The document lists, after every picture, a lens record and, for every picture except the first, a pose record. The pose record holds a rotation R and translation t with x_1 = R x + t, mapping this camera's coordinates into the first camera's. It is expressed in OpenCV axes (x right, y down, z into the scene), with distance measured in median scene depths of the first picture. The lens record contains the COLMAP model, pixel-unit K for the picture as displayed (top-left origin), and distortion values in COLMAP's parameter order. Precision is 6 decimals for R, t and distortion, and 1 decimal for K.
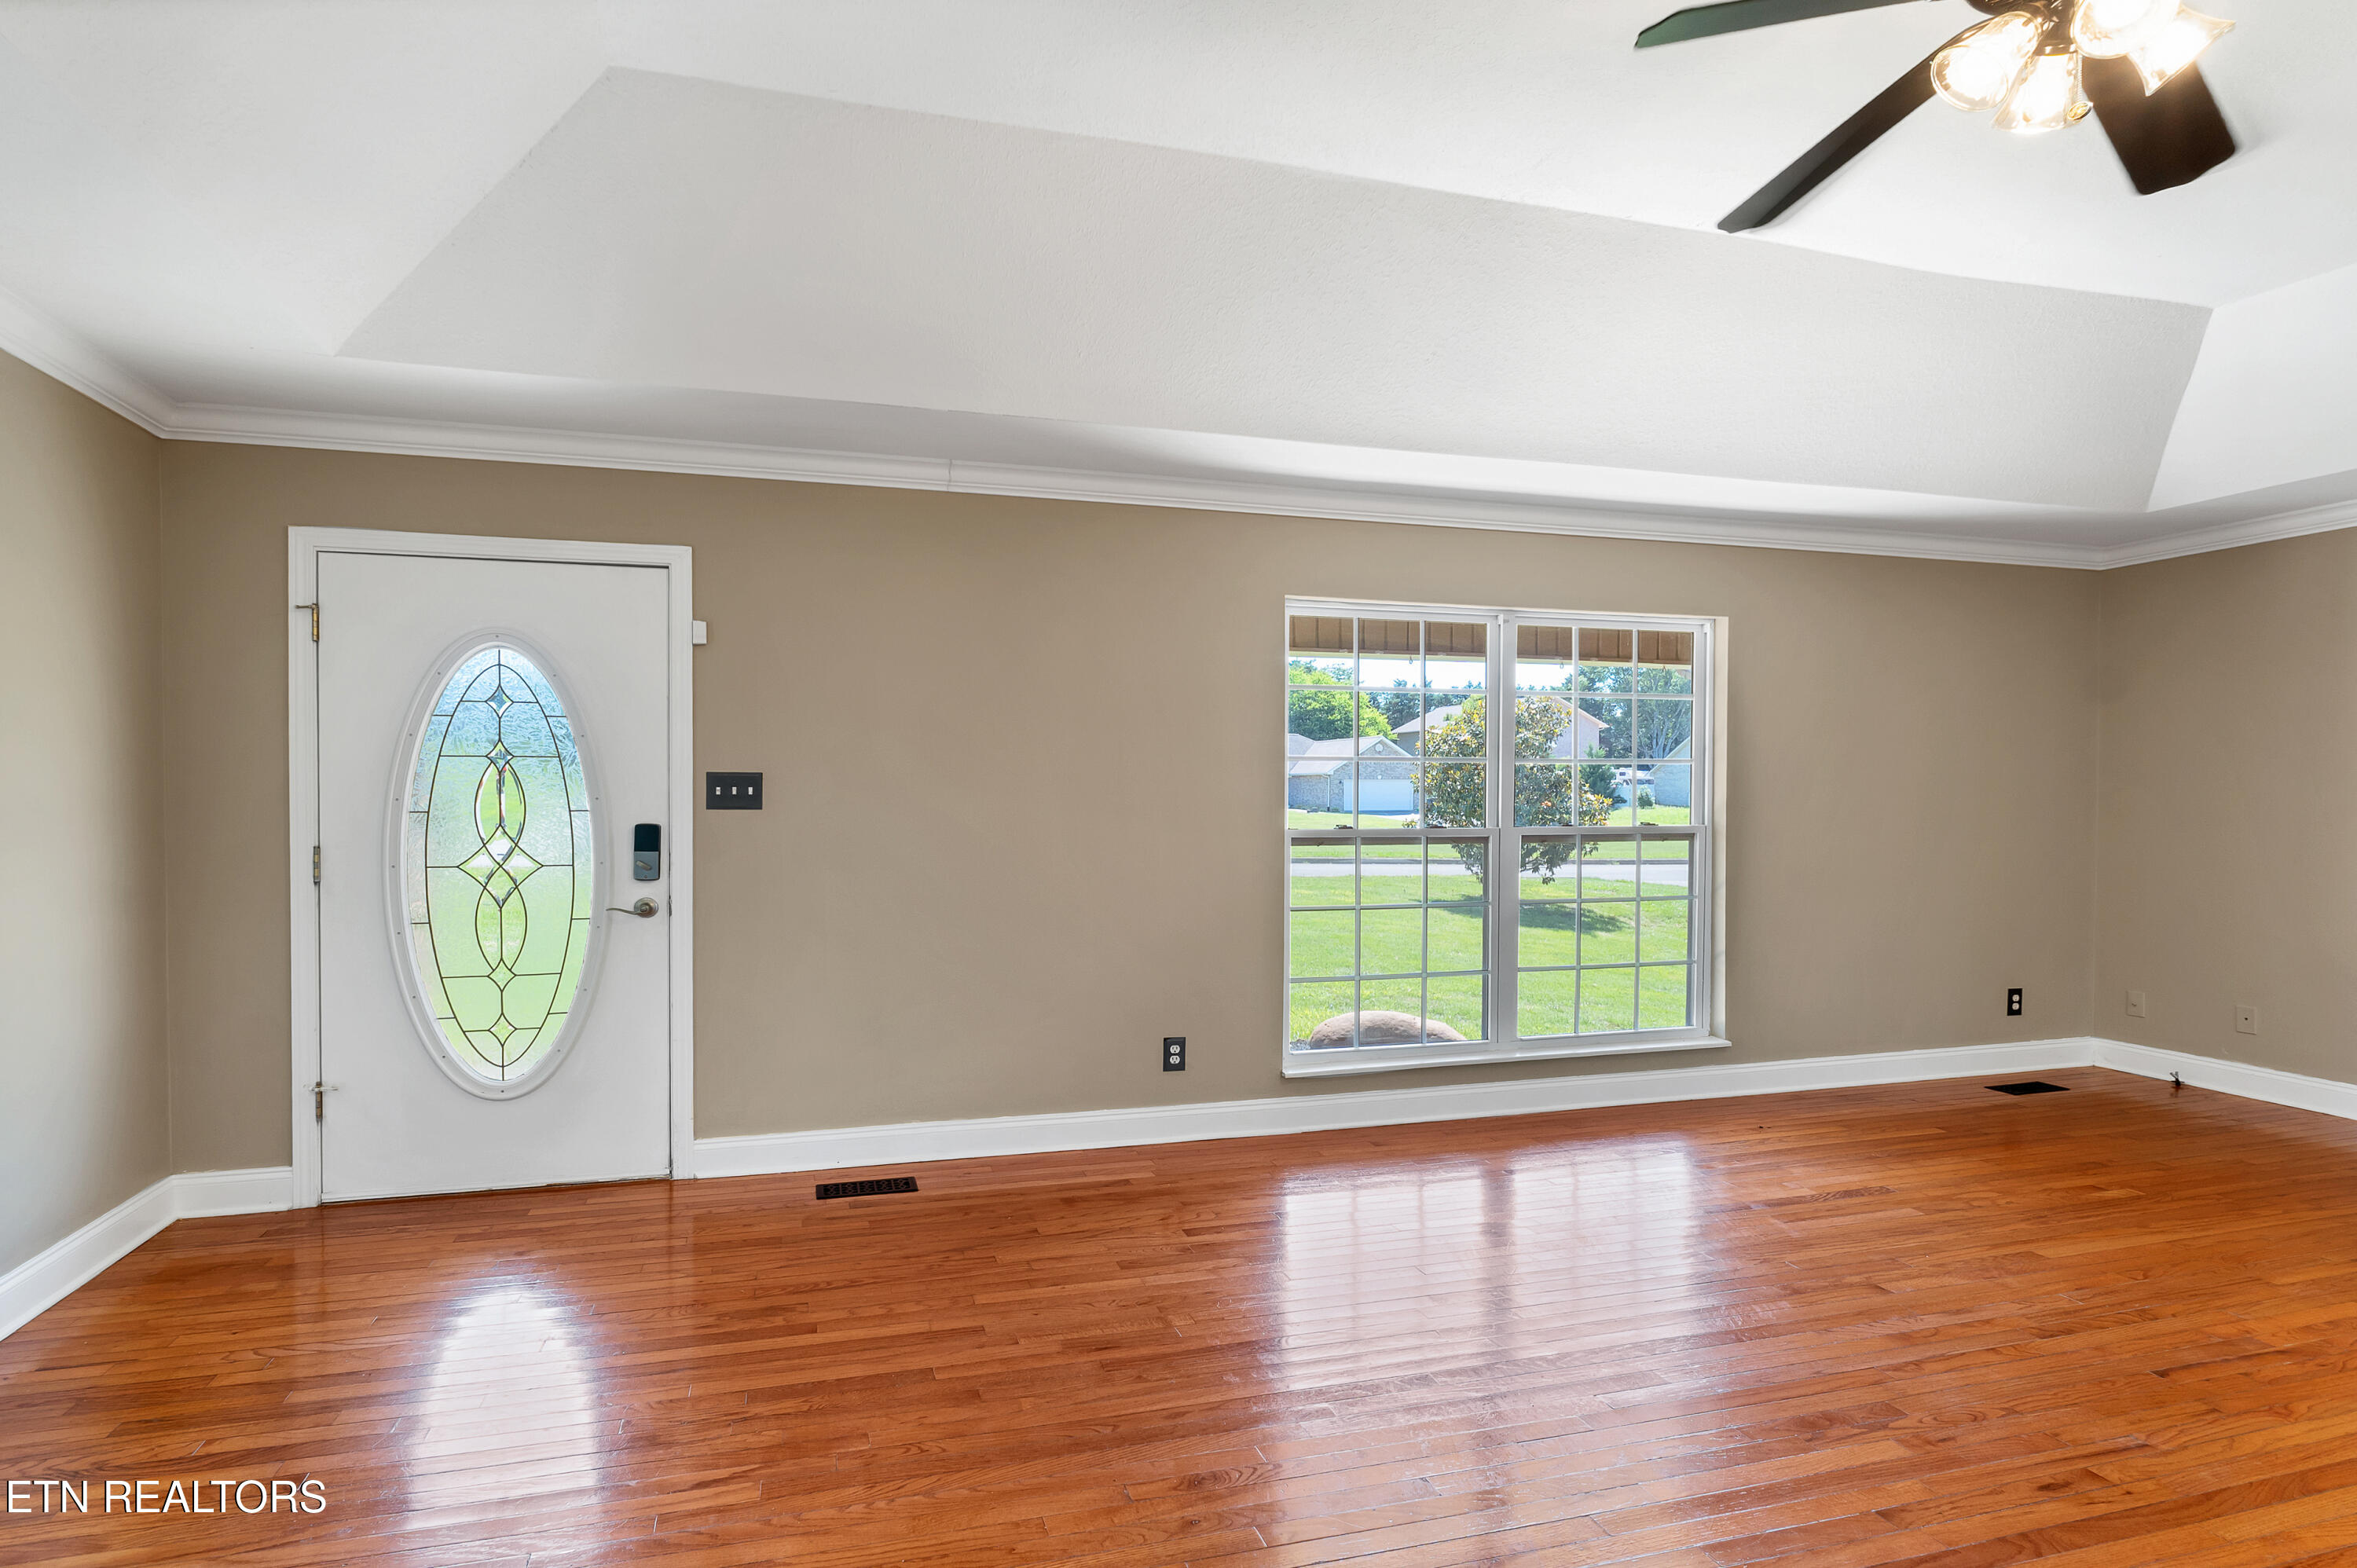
lens RADIAL K [[1168.9, 0, 1169.7], [0, 1168.9, 784.0], [0, 0, 1]] dist [-0.010036, -0.000940]
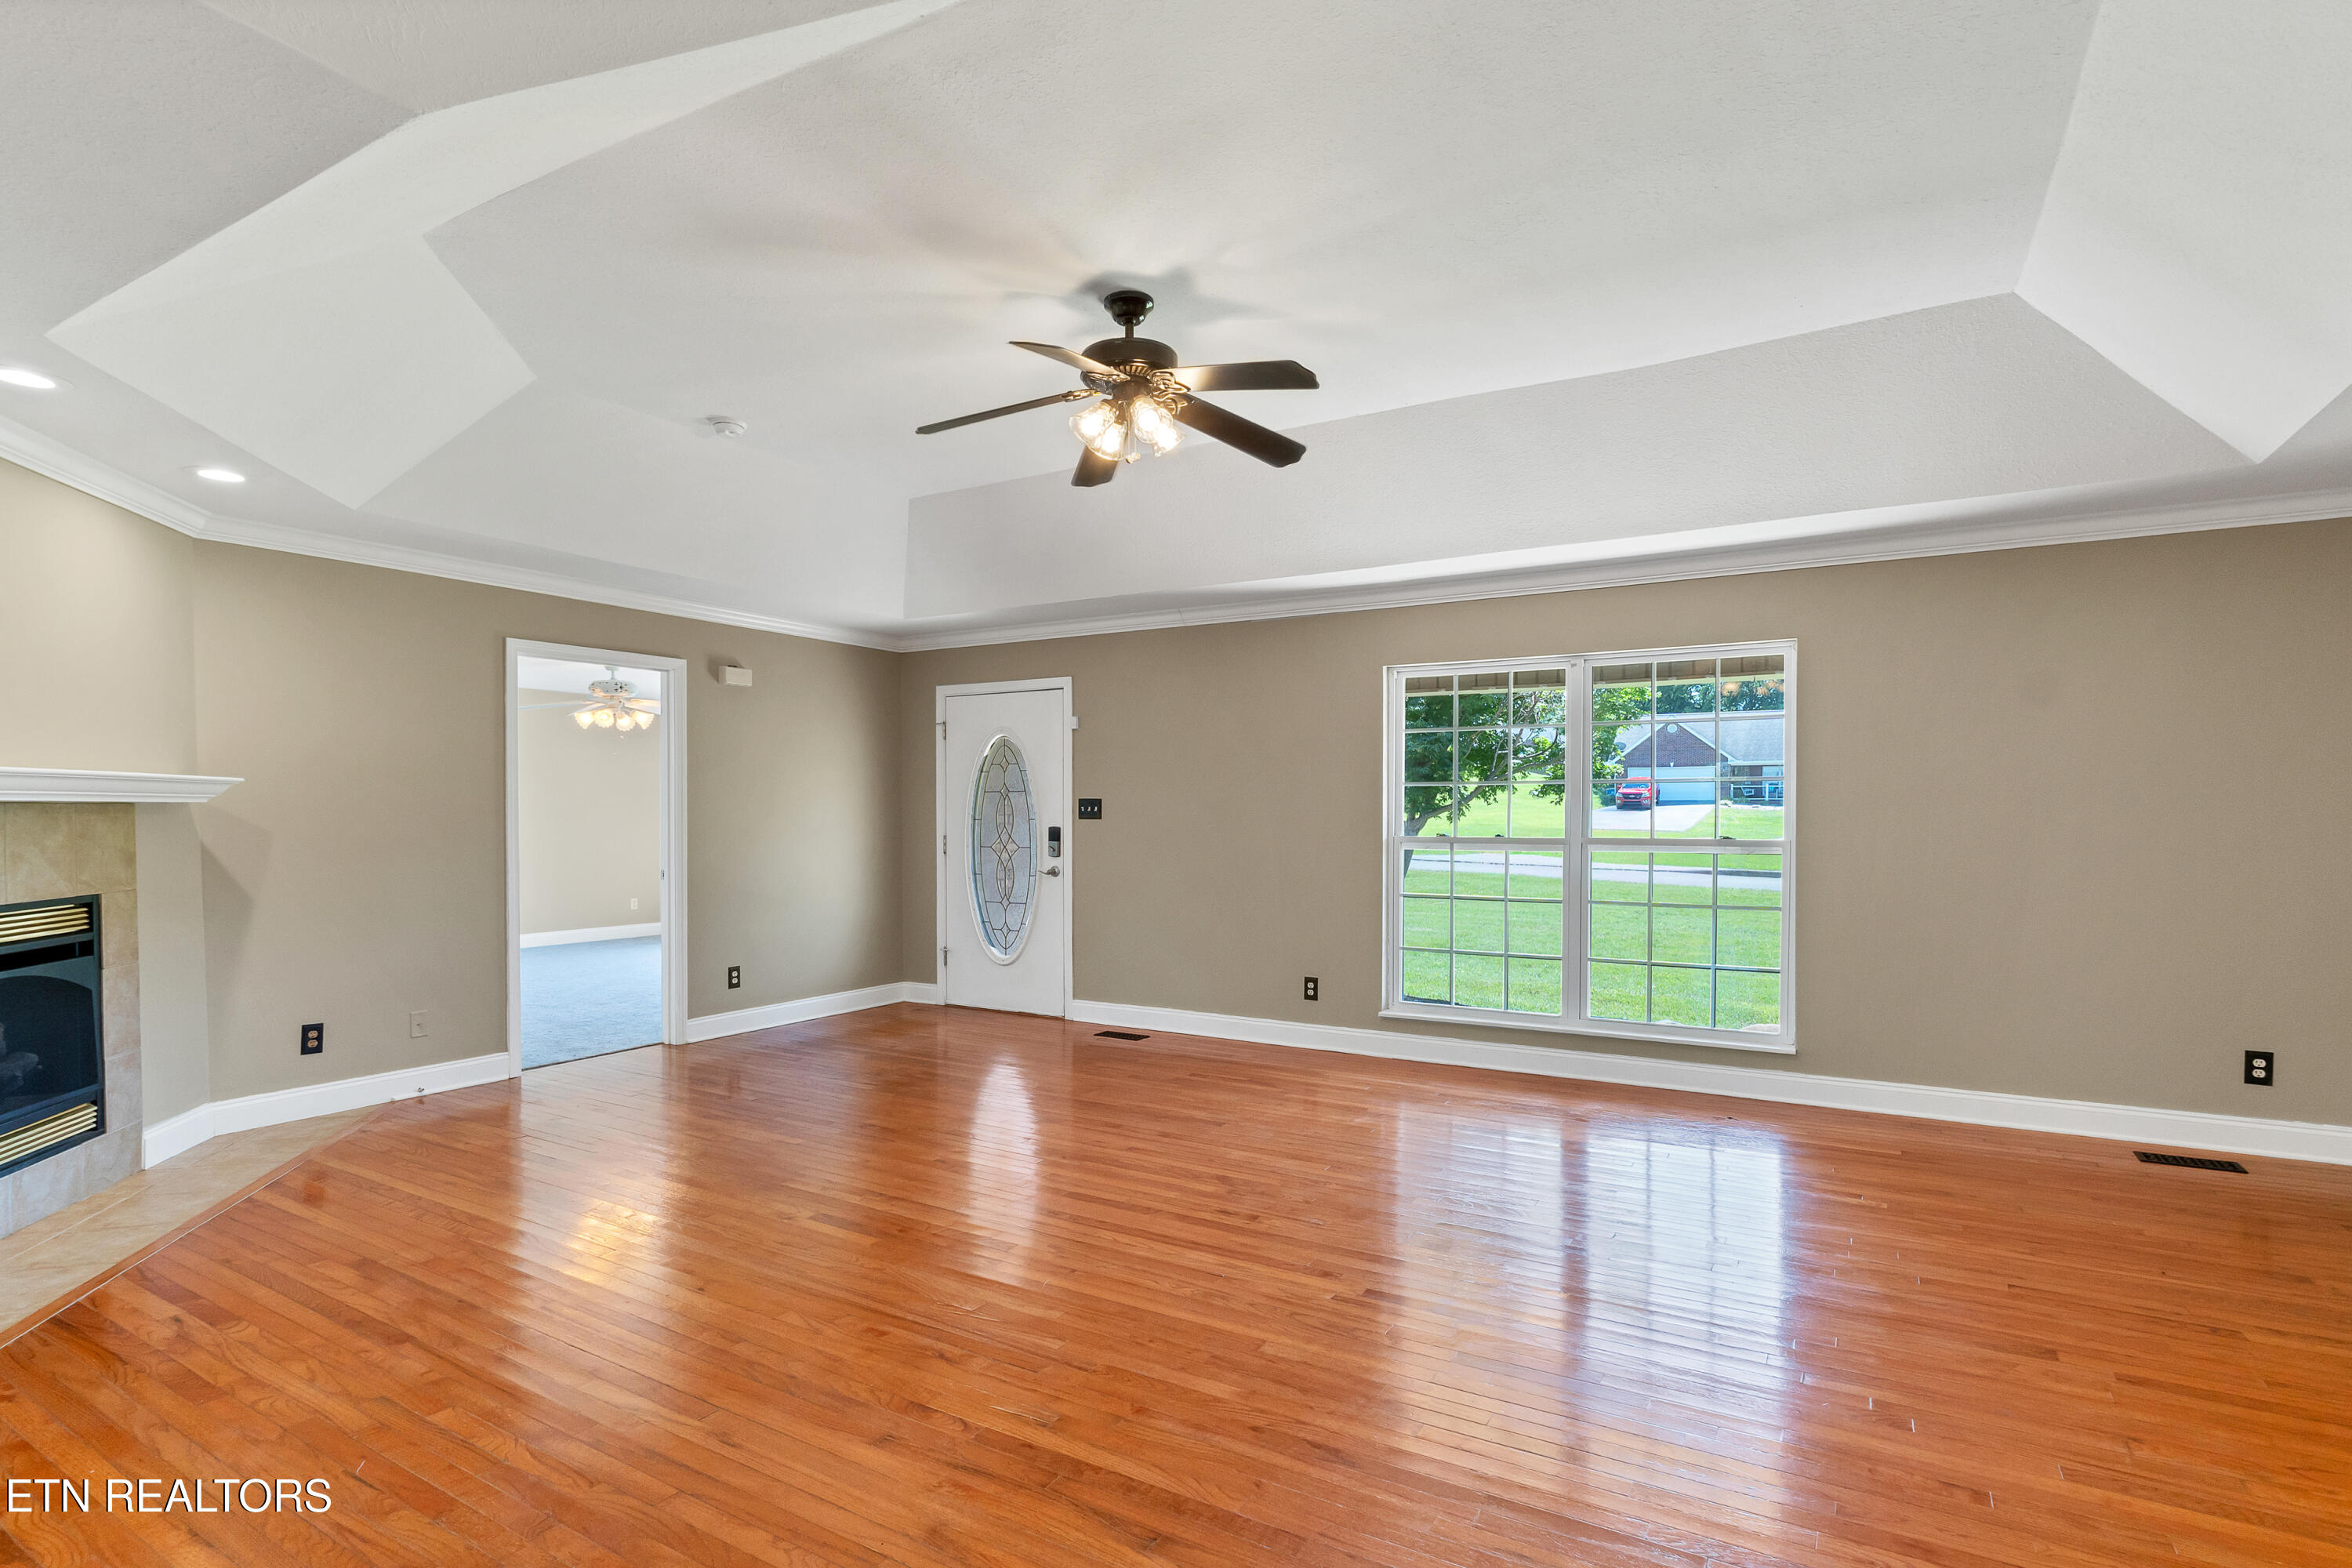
lens RADIAL K [[1166.5, 0, 1167.2], [0, 1166.5, 784.0], [0, 0, 1]] dist [-0.010036, -0.000940]
pose [[0.671379, -0.017577, -0.740906, 1.050512], [0.007463, 0.999828, -0.016957, -0.001149], [0.741077, 0.005855, 0.671395, -0.123677]]
